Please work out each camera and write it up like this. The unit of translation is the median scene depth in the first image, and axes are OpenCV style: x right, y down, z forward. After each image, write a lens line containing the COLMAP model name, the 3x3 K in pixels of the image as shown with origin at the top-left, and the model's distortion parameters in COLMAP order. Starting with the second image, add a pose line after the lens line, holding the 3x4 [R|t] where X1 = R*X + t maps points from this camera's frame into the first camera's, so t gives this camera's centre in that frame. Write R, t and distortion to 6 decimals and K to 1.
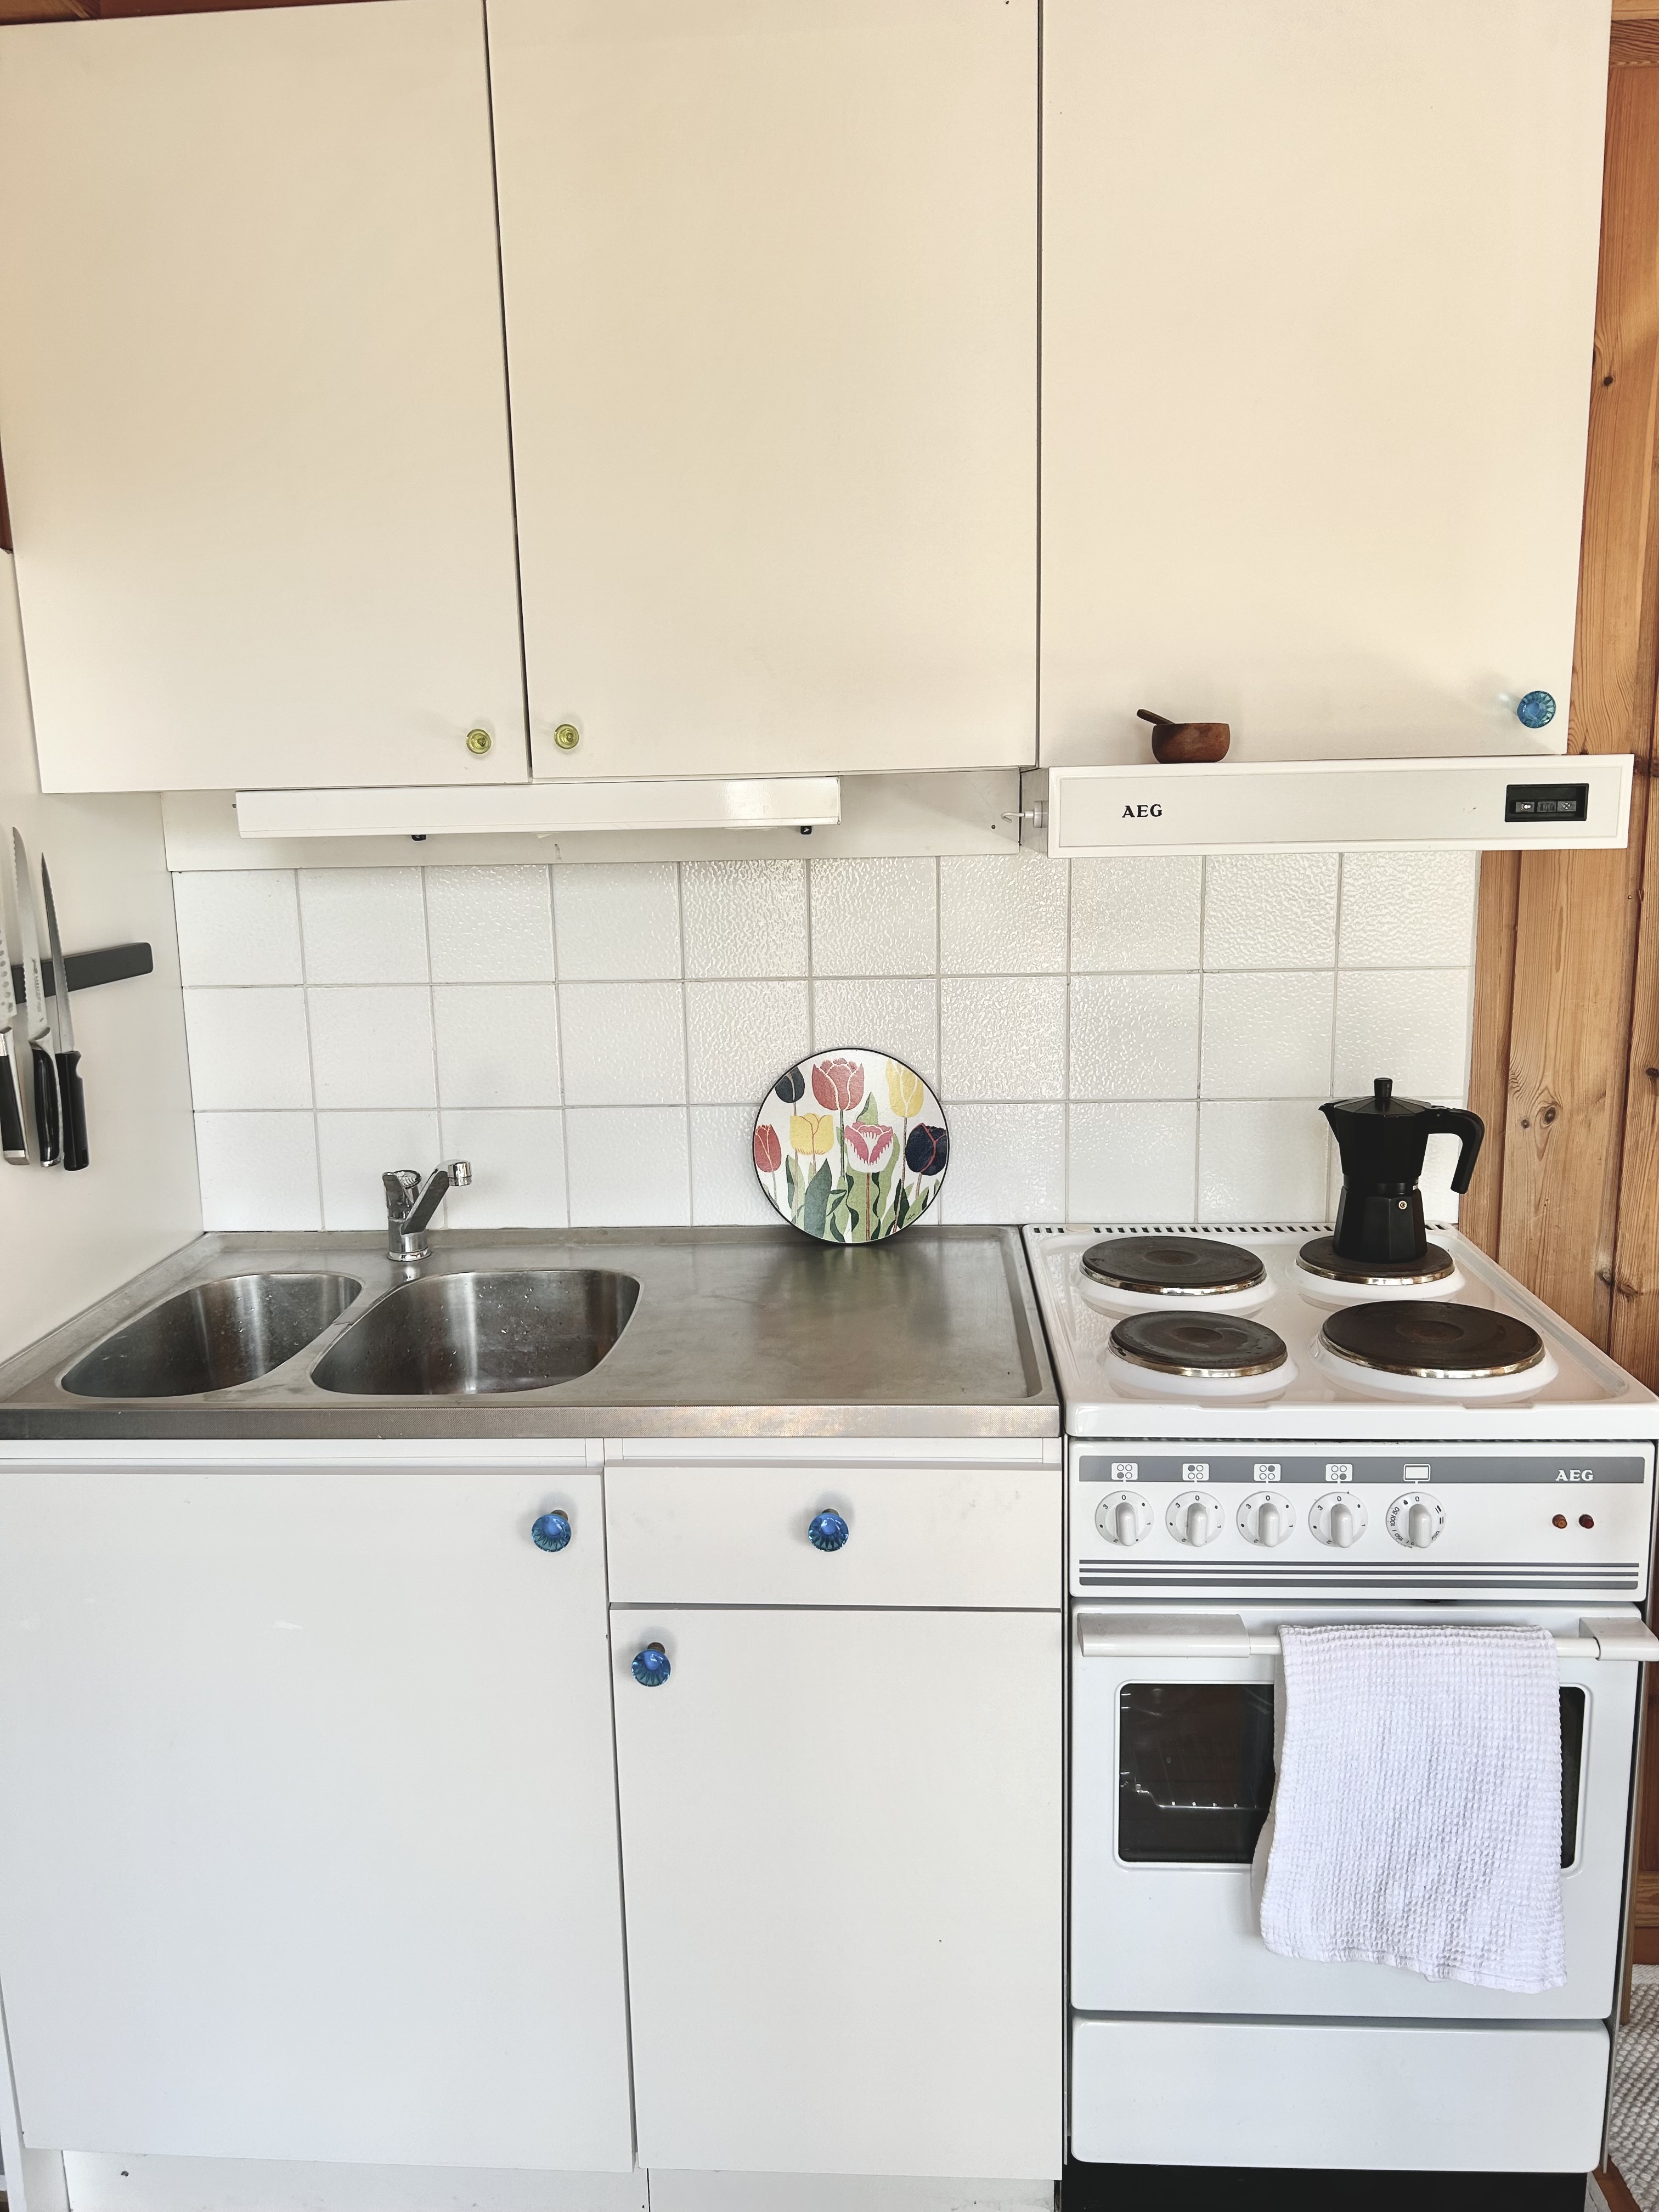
lens RADIAL K [[1668.3, 0, 821.5], [0, 1668.3, 1112.5], [0, 0, 1]] dist [0.042381, -0.048346]
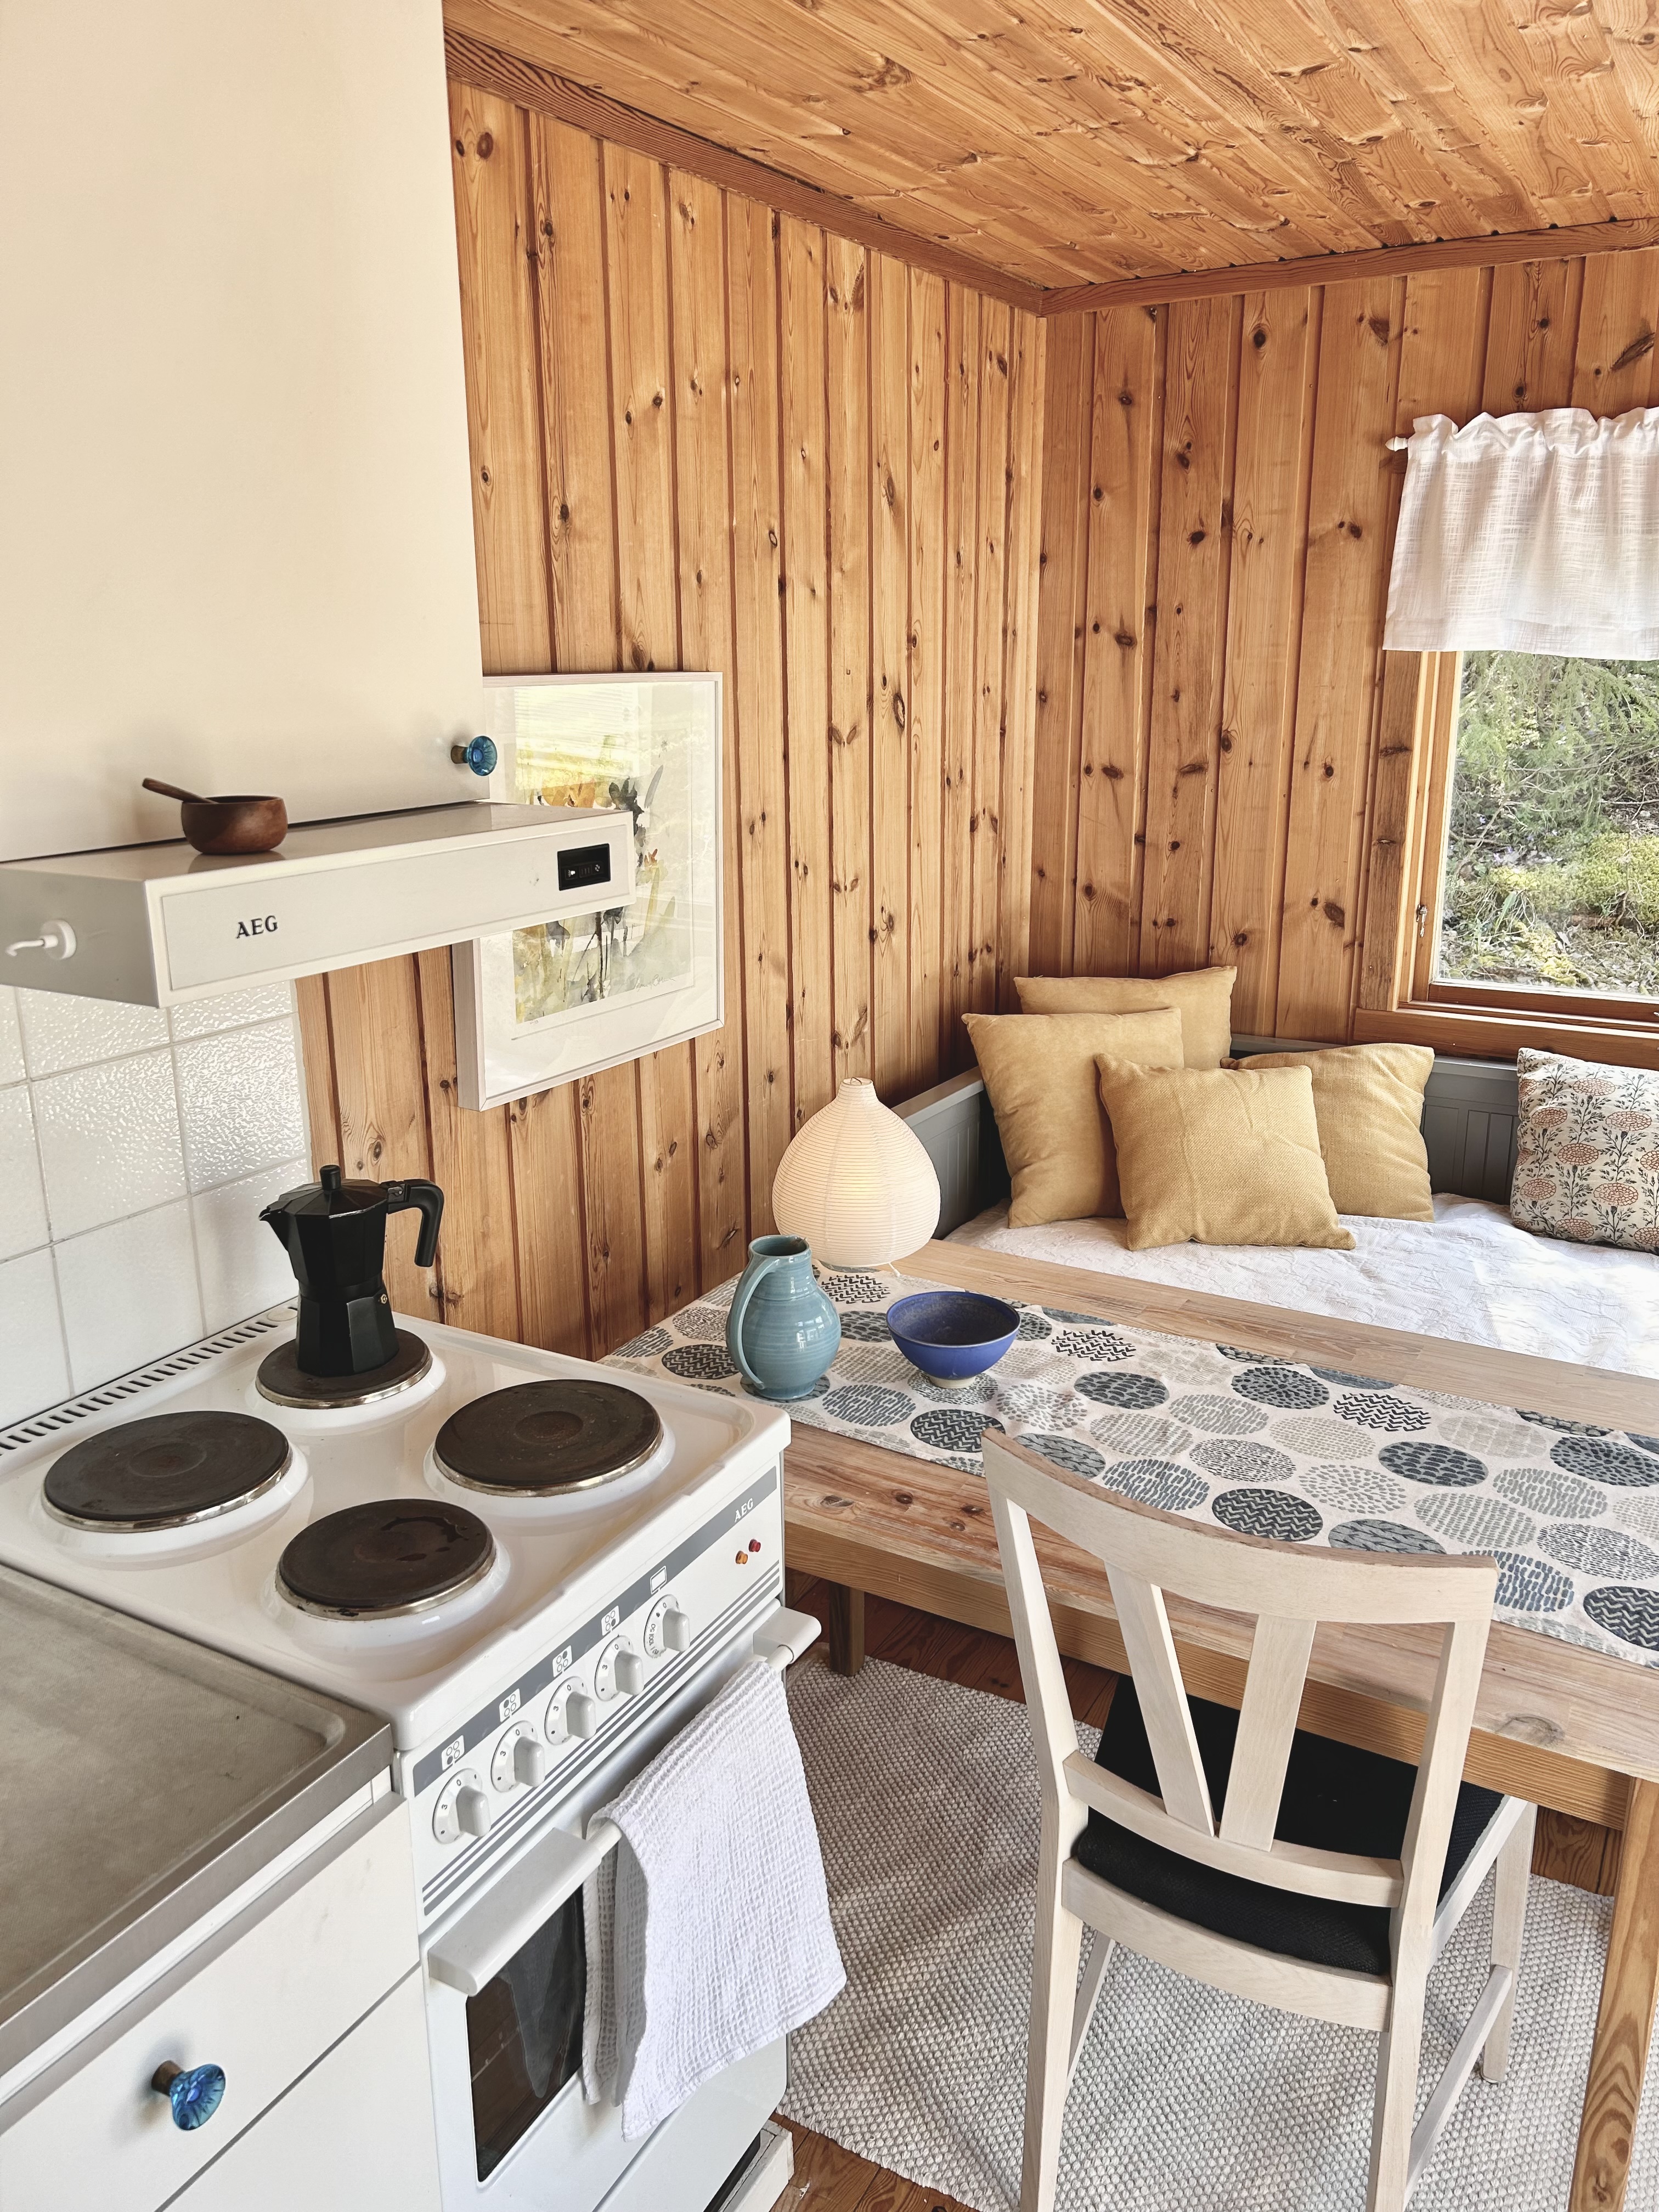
lens RADIAL K [[1668.3, 0, 823.9], [0, 1668.3, 1089.9], [0, 0, 1]] dist [0.042381, -0.048346]
pose [[0.443428, -0.218098, 0.869370, -0.359060], [0.165664, 0.973175, 0.159641, -0.186929], [-0.880867, 0.073234, 0.467664, 0.435966]]
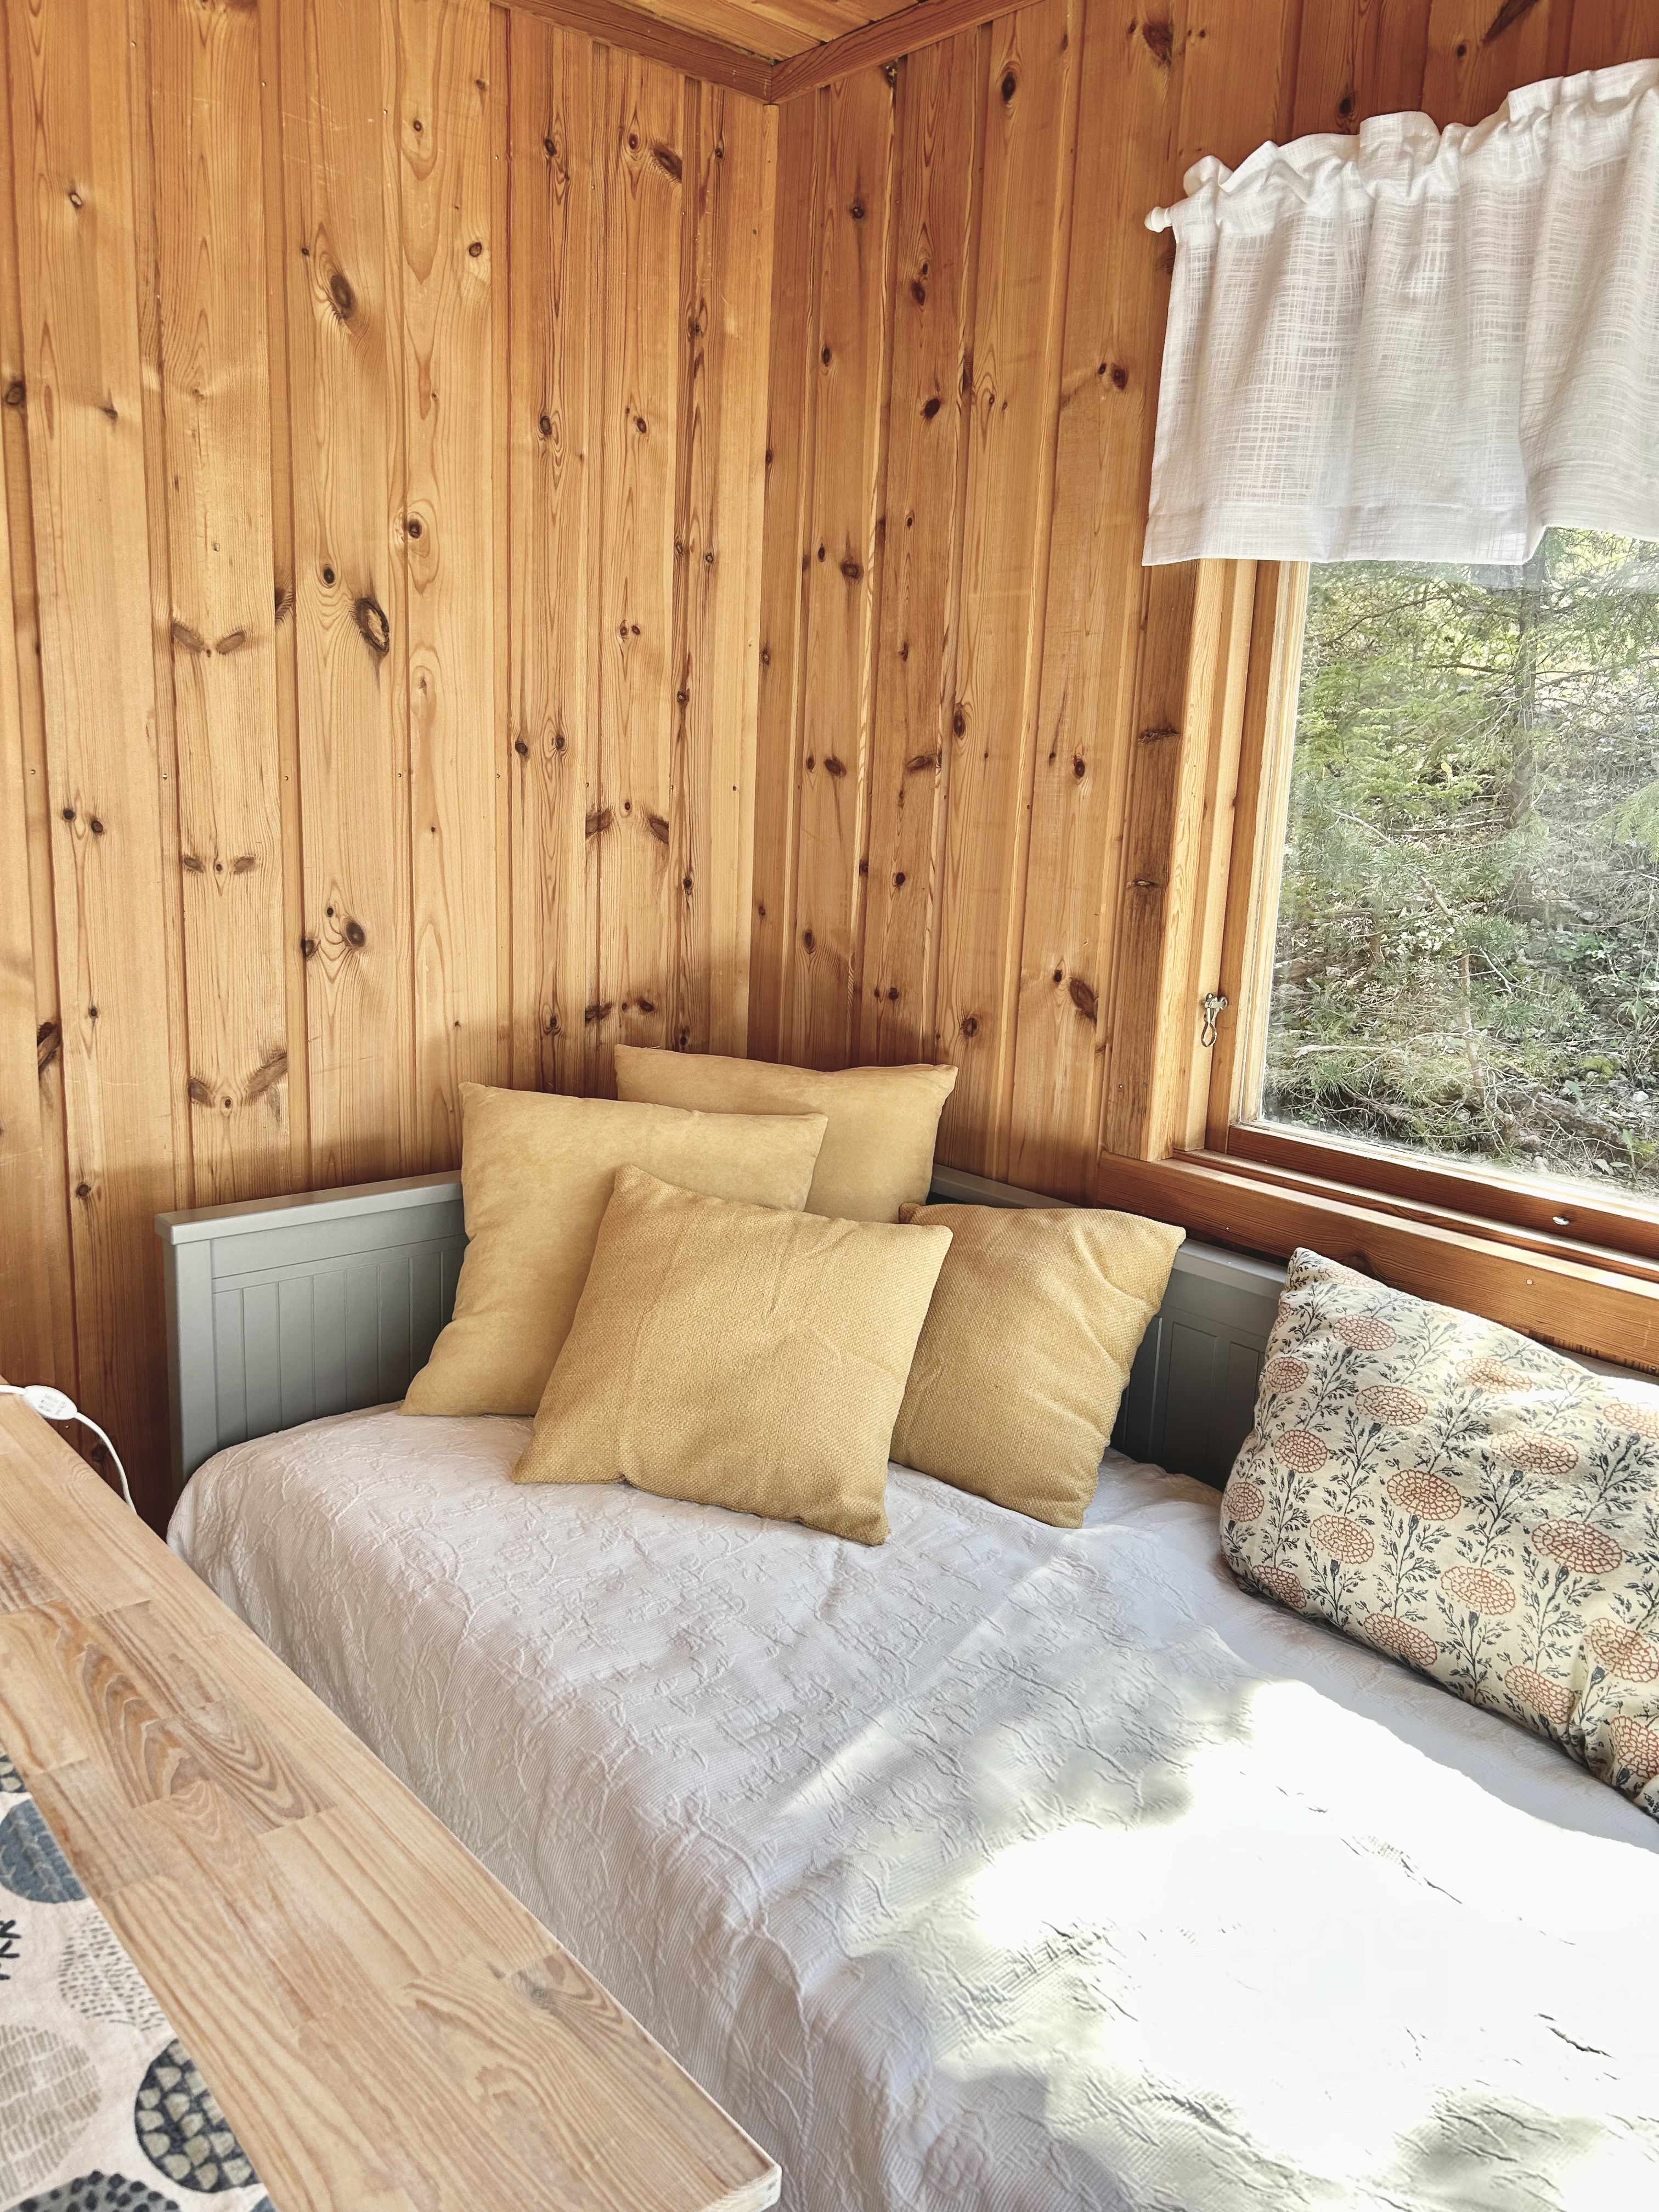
lens RADIAL K [[1668.3, 0, 821.8], [0, 1668.3, 1093.7], [0, 0, 1]] dist [0.042381, -0.048346]
pose [[0.703614, -0.095593, 0.704123, 0.715764], [0.076433, 0.995342, 0.058752, 0.020760], [-0.706460, 0.012479, 0.707643, 0.059274]]
